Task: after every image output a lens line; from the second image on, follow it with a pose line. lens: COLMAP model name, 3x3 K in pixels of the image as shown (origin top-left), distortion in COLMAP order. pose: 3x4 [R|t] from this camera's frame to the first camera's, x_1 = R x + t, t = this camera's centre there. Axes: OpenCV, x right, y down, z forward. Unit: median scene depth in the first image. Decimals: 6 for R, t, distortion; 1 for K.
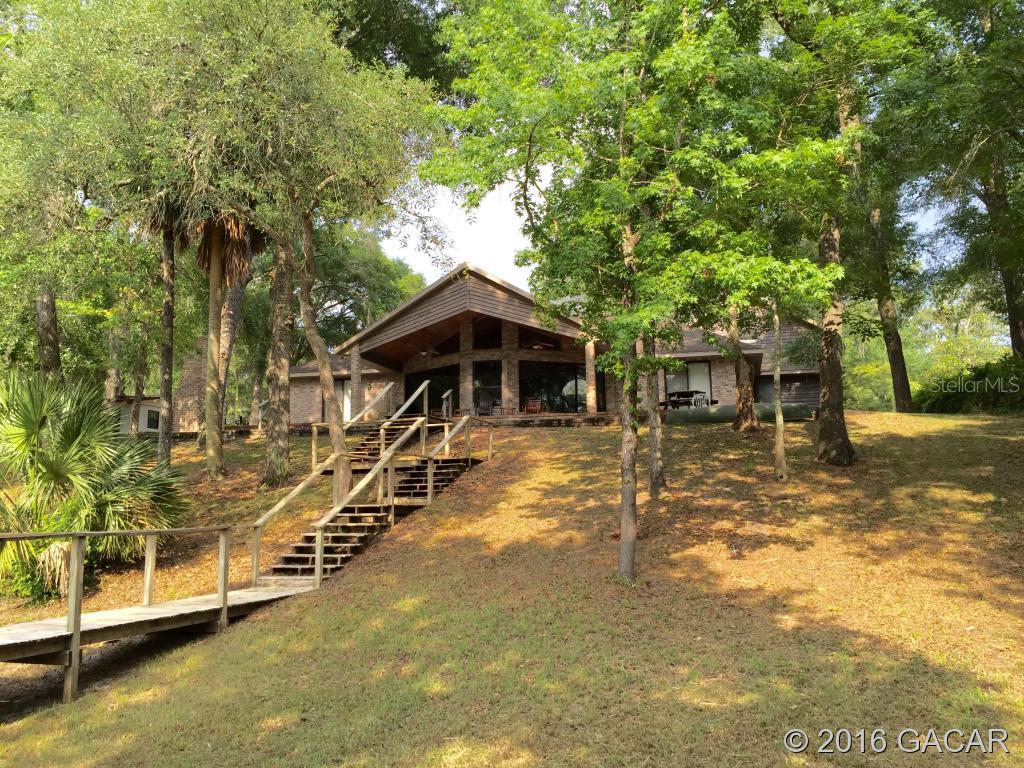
lens RADIAL K [[869.0, 0, 515.9], [0, 869.0, 385.2], [0, 0, 1]] dist [0.063459, -0.066478]
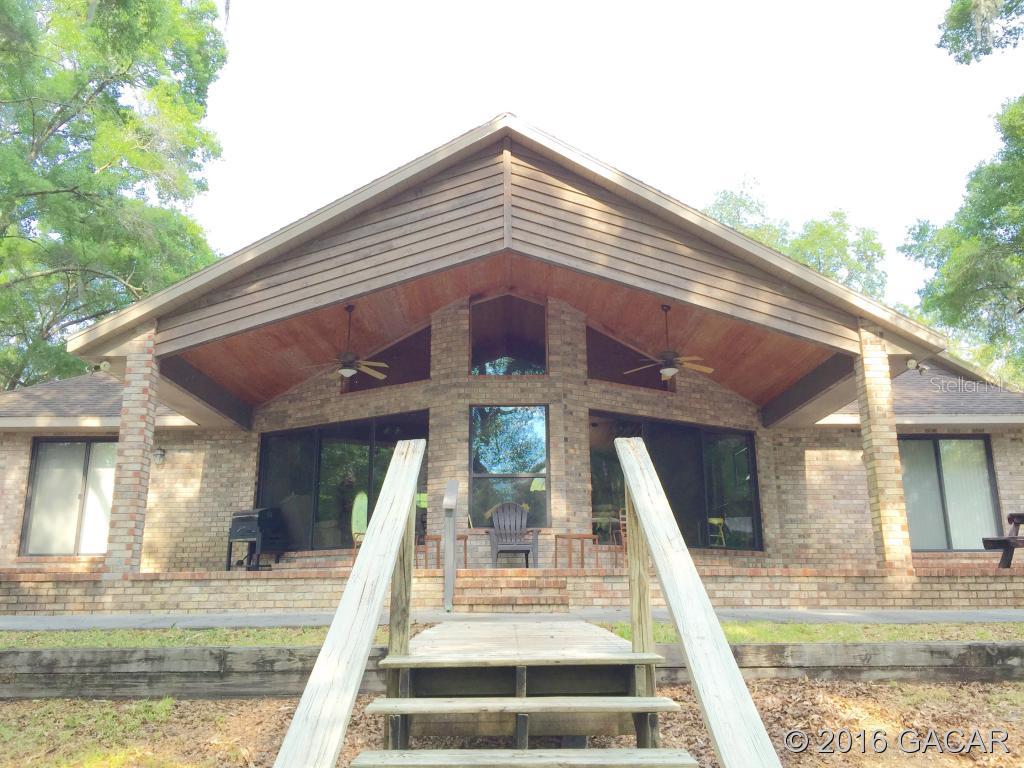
lens RADIAL K [[869.0, 0, 510.8], [0, 869.0, 382.9], [0, 0, 1]] dist [0.063459, -0.066478]
pose [[0.966141, 0.065234, 0.249634, -0.133966], [-0.039463, 0.993488, -0.106884, 0.002998], [-0.254981, 0.093414, 0.962423, 0.662878]]
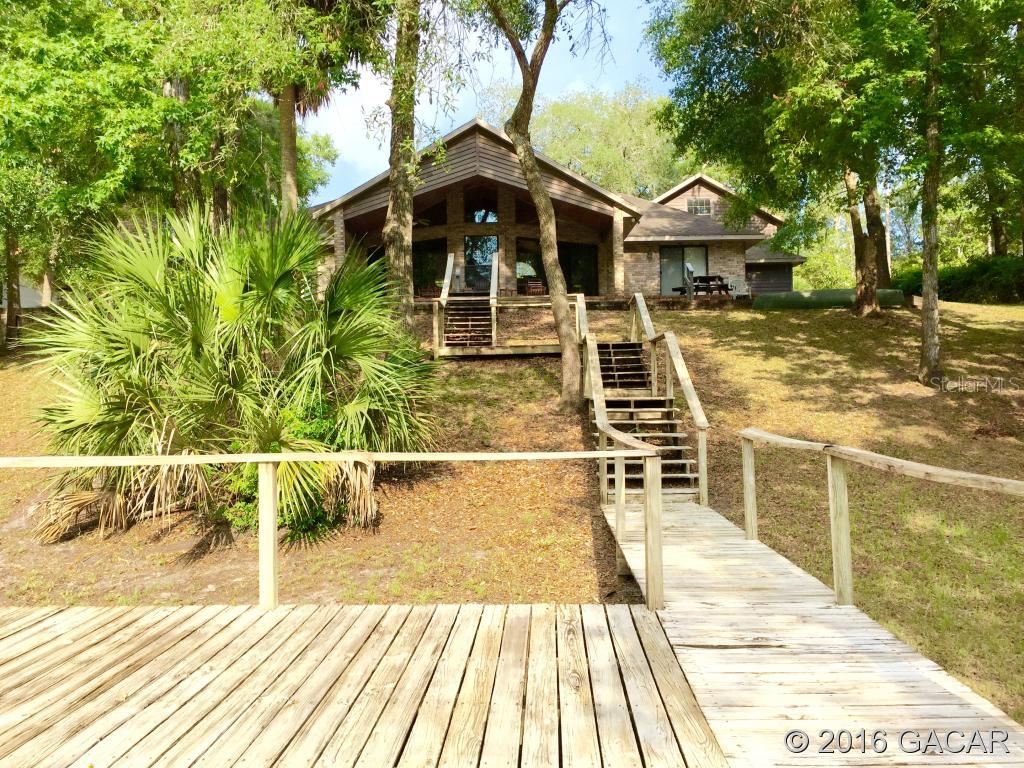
lens RADIAL K [[869.0, 0, 507.1], [0, 869.0, 379.5], [0, 0, 1]] dist [0.063459, -0.066478]
pose [[0.969022, 0.001447, 0.246970, -0.237200], [-0.030289, 0.993131, 0.113024, 0.017304], [-0.245110, -0.117003, 0.962409, 0.128247]]
